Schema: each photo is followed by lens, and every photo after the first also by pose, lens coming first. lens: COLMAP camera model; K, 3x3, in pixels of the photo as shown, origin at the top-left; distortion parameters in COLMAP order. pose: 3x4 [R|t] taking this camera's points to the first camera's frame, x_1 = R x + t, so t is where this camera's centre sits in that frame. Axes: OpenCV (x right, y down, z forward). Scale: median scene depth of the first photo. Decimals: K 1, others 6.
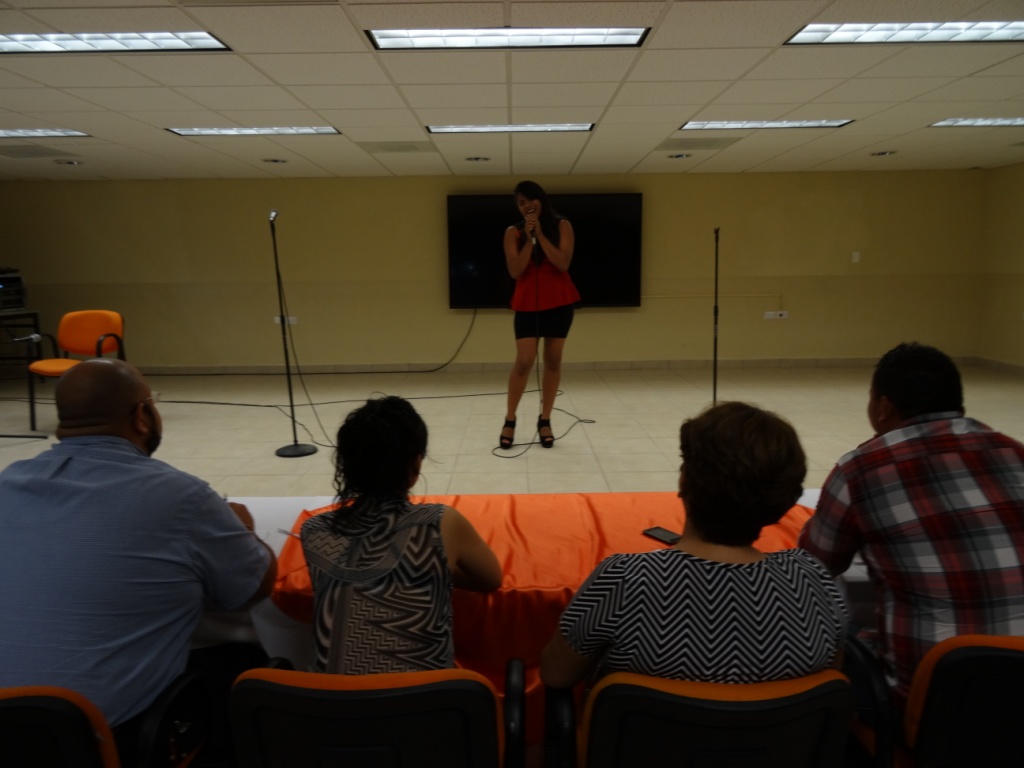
lens RADIAL K [[725.3, 0, 542.1], [0, 725.3, 379.3], [0, 0, 1]] dist [-0.019914, -0.004236]
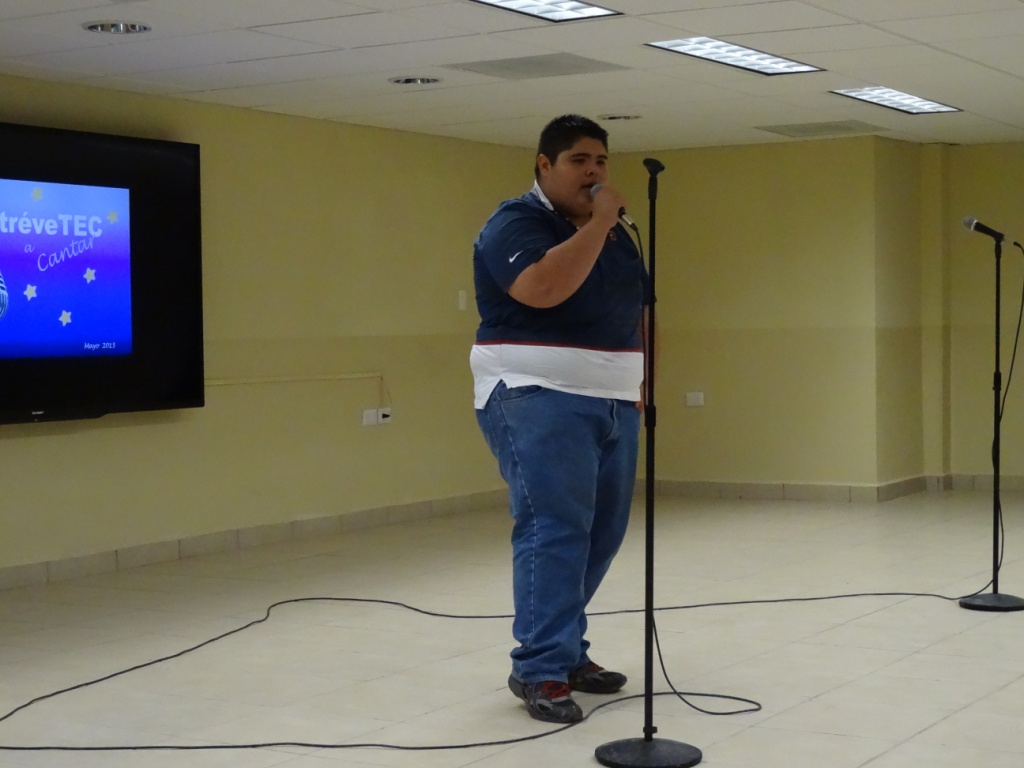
lens RADIAL K [[1868.0, 0, 502.5], [0, 1868.0, 374.7], [0, 0, 1]] dist [-0.043337, 0.000000]
pose [[0.520683, -0.015657, 0.853607, -0.731679], [0.128801, 0.989829, -0.060411, -0.032312], [-0.843979, 0.141400, 0.517403, 0.301577]]
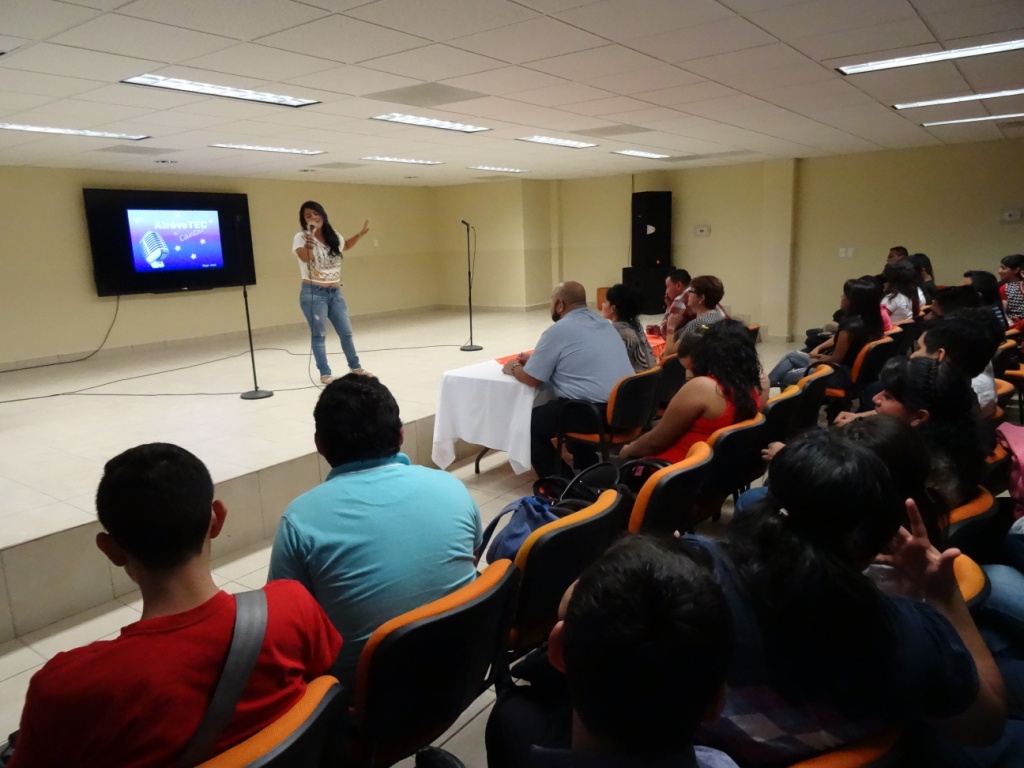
lens RADIAL K [[724.6, 0, 517.4], [0, 724.6, 386.7], [0, 0, 1]] dist [-0.009719, -0.009711]
pose [[0.582280, -0.167271, 0.795595, -0.656356], [0.141582, 0.984515, 0.103371, 0.009012], [-0.800566, 0.052451, 0.596945, -0.107810]]
